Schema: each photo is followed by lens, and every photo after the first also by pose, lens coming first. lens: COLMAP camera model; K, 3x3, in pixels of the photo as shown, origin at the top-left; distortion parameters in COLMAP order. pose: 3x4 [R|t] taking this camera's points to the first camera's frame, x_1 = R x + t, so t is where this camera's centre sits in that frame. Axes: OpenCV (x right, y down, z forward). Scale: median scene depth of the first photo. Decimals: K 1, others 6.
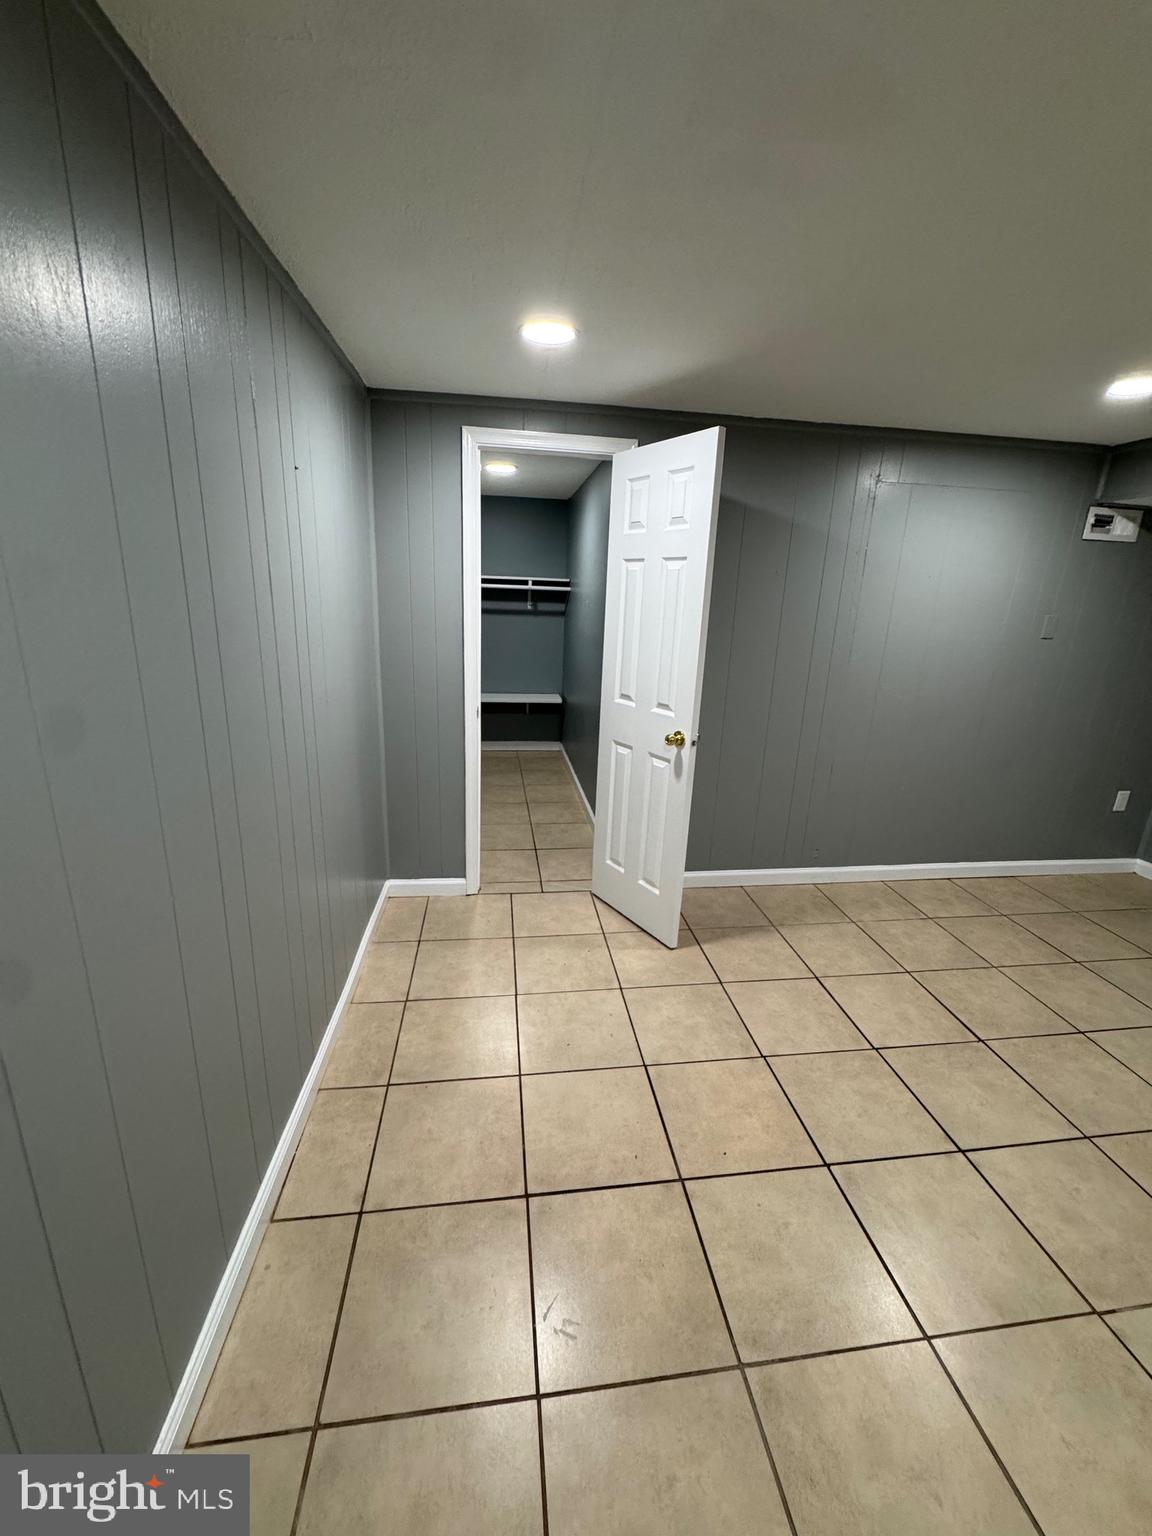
lens RADIAL K [[619.8, 0, 581.0], [0, 619.8, 771.8], [0, 0, 1]] dist [-0.003637, -0.000276]
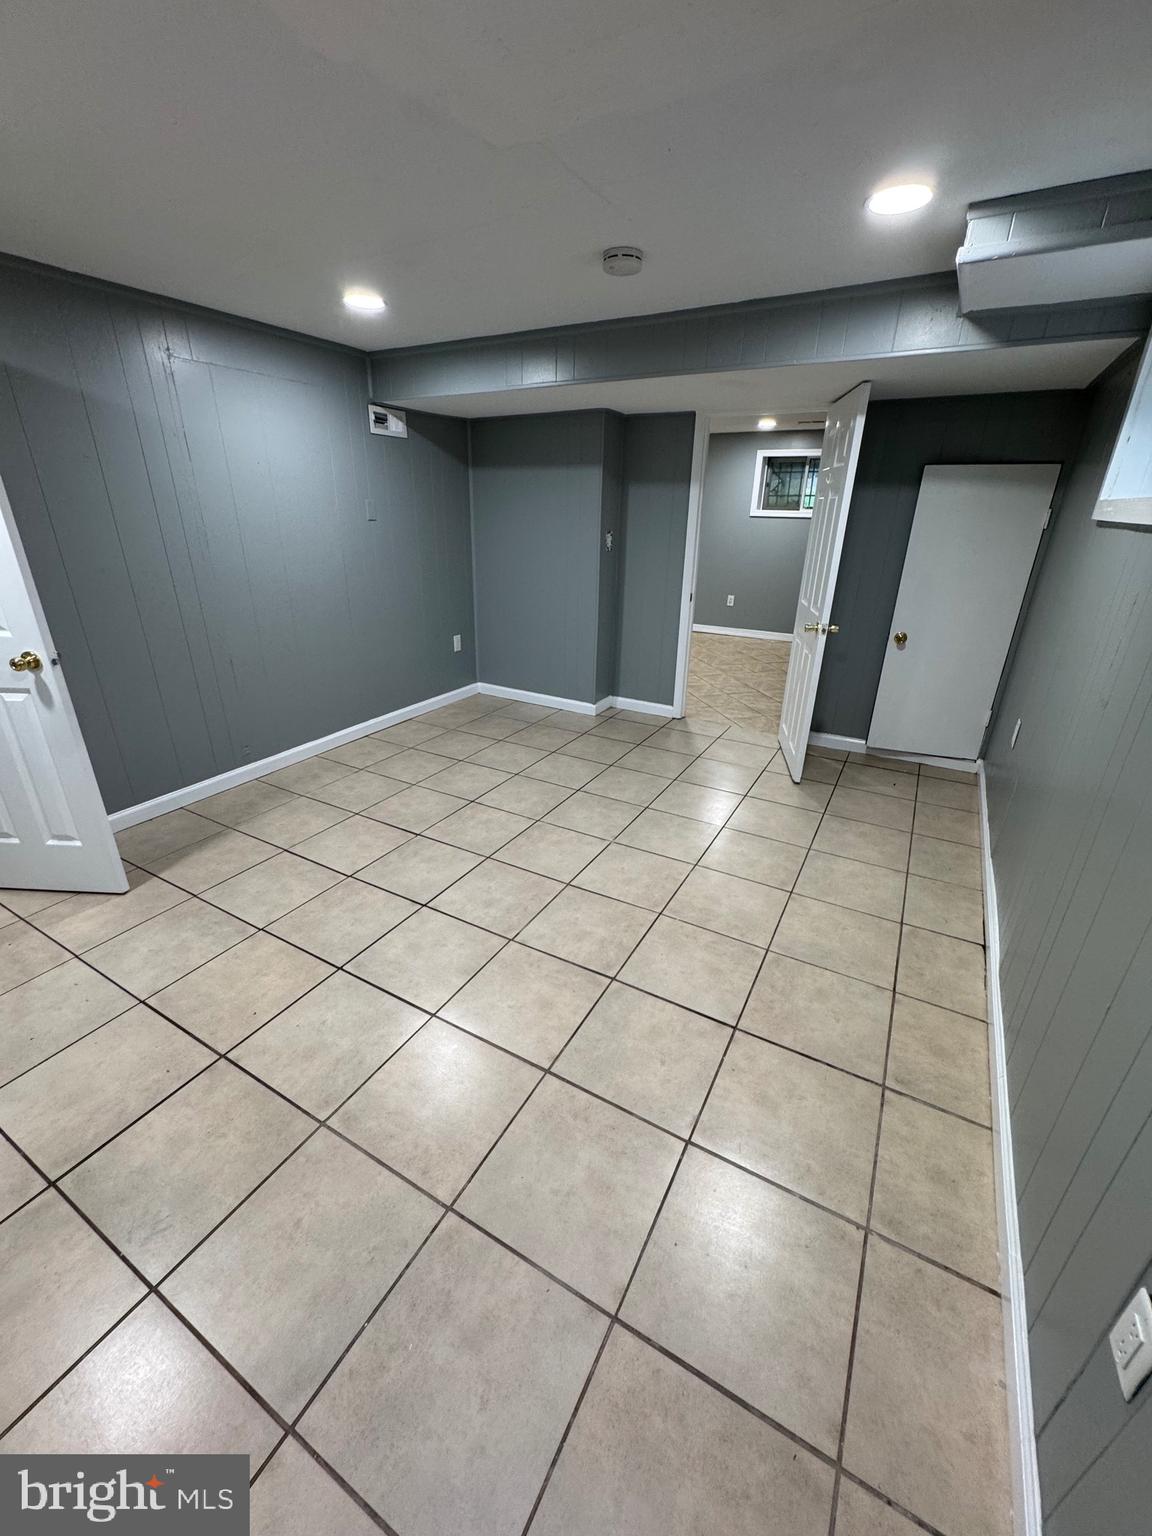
lens RADIAL K [[609.9, 0, 576.0], [0, 609.9, 768.0], [0, 0, 1]] dist [0.002266, 0.000031]
pose [[0.607962, -0.338654, 0.718119, -0.032047], [0.227353, 0.940852, 0.251213, 0.036879], [-0.760718, 0.010539, 0.648997, -0.089013]]
